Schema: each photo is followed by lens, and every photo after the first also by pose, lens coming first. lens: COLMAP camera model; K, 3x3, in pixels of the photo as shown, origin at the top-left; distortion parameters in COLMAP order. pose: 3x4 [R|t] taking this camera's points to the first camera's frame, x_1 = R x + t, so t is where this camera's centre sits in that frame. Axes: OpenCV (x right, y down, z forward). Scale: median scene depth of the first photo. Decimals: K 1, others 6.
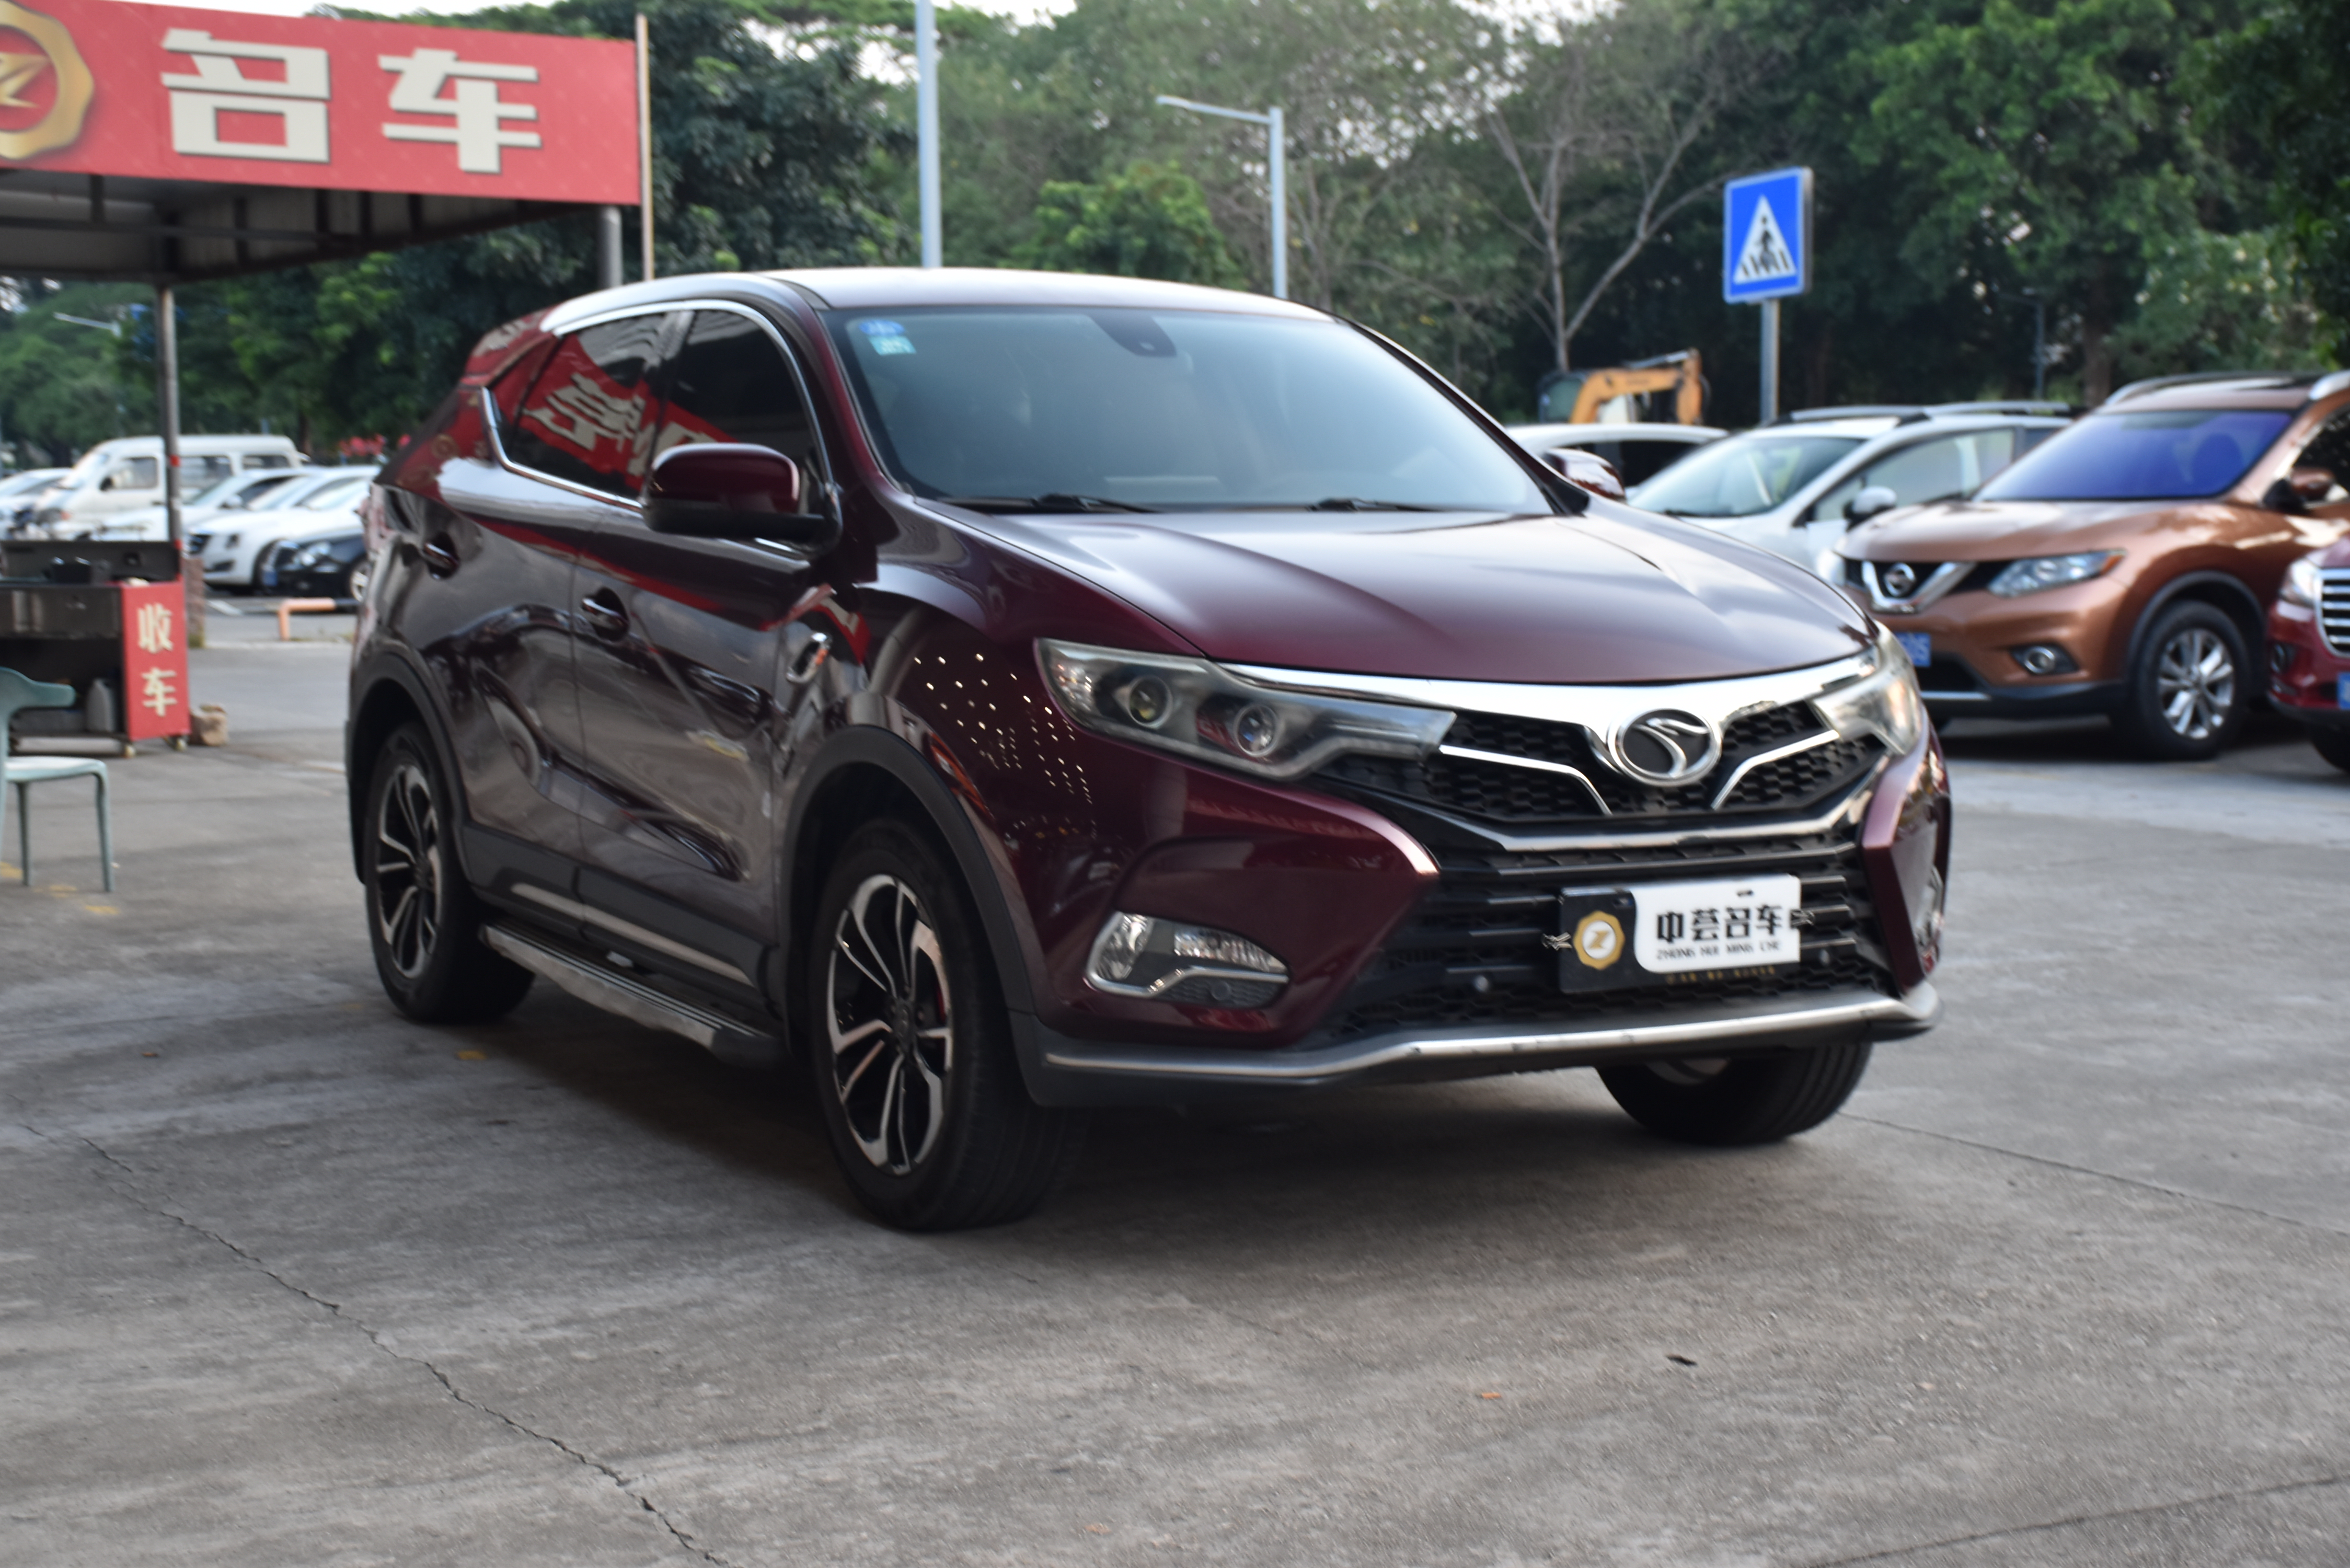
lens RADIAL K [[3533.1, 0, 1175.0], [0, 3533.1, 784.0], [0, 0, 1]] dist [0.153366, 0.597744]
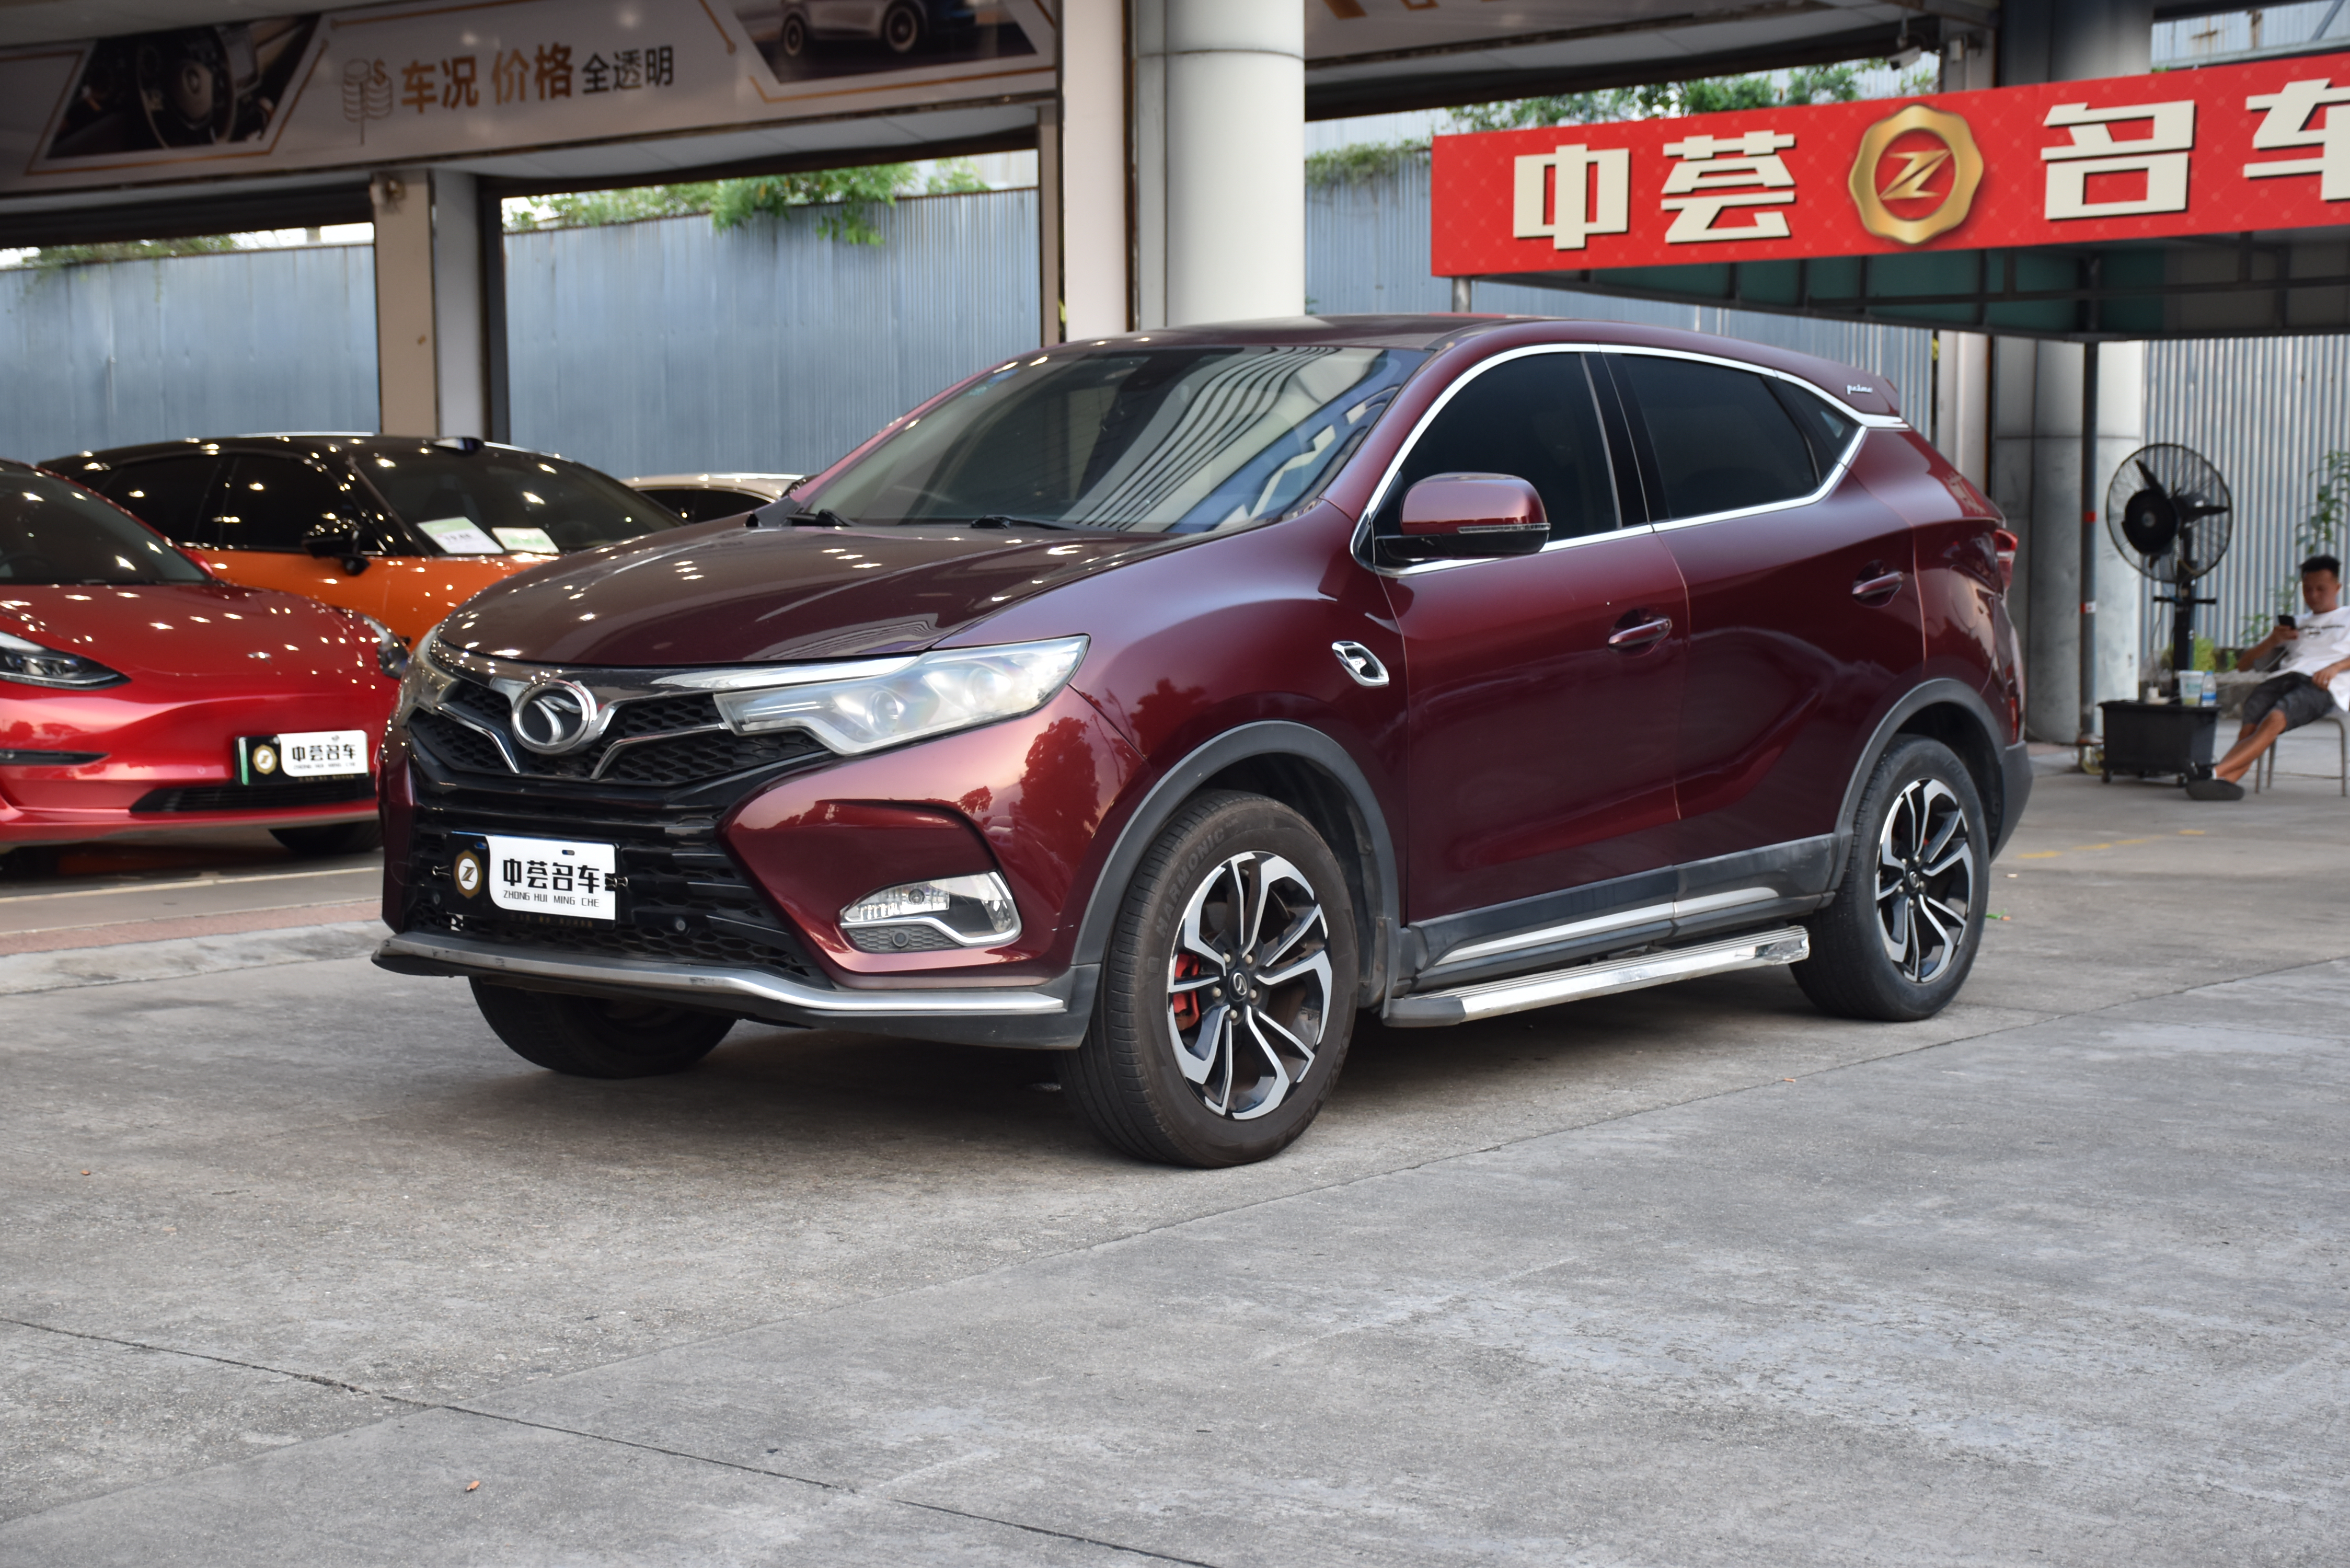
lens RADIAL K [[3533.1, 0, 1175.0], [0, 3533.1, 784.0], [0, 0, 1]] dist [0.153366, 0.597744]
pose [[0.386248, 0.070080, -0.919729, 0.161915], [-0.088161, 0.995350, 0.038818, -0.006656], [0.918172, 0.066090, 0.390630, 0.091788]]
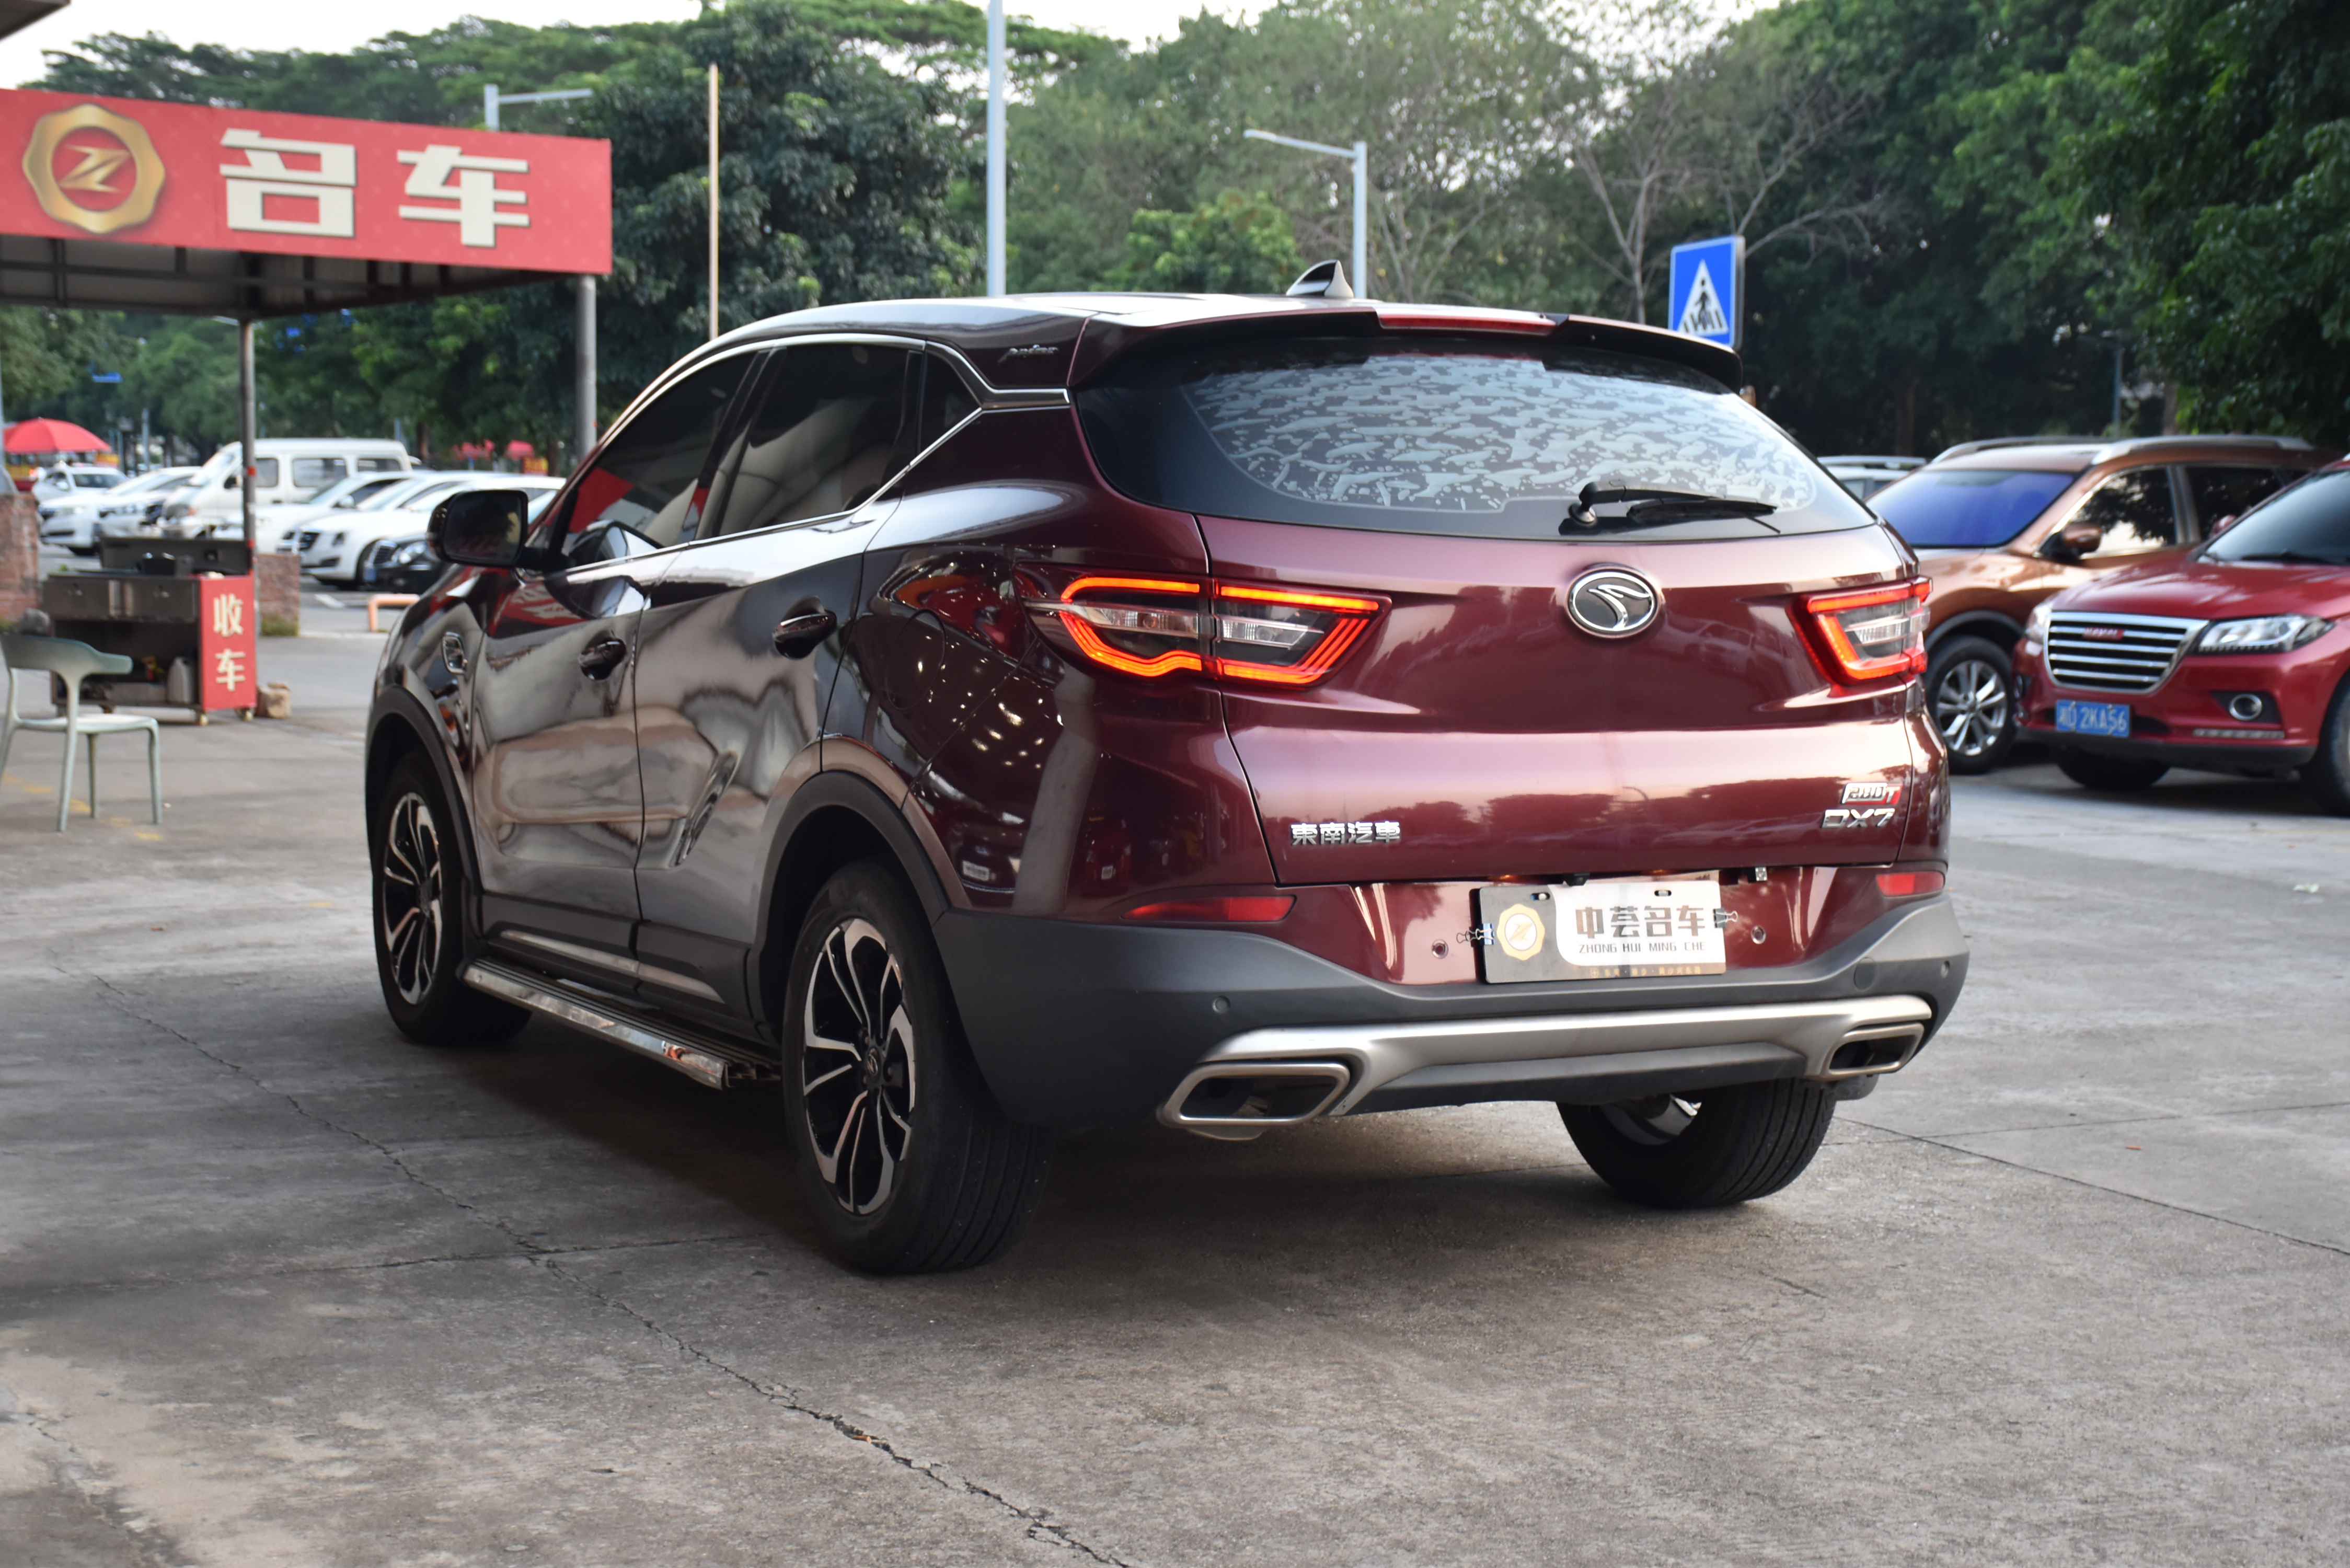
lens RADIAL K [[3548.1, 0, 1170.7], [0, 3548.1, 799.5], [0, 0, 1]] dist [0.137755, 0.682169]
pose [[0.998963, 0.027036, -0.036641, 0.024829], [-0.027050, 0.999634, 0.000096, 0.003021], [0.036631, 0.000895, 0.999328, -0.057846]]
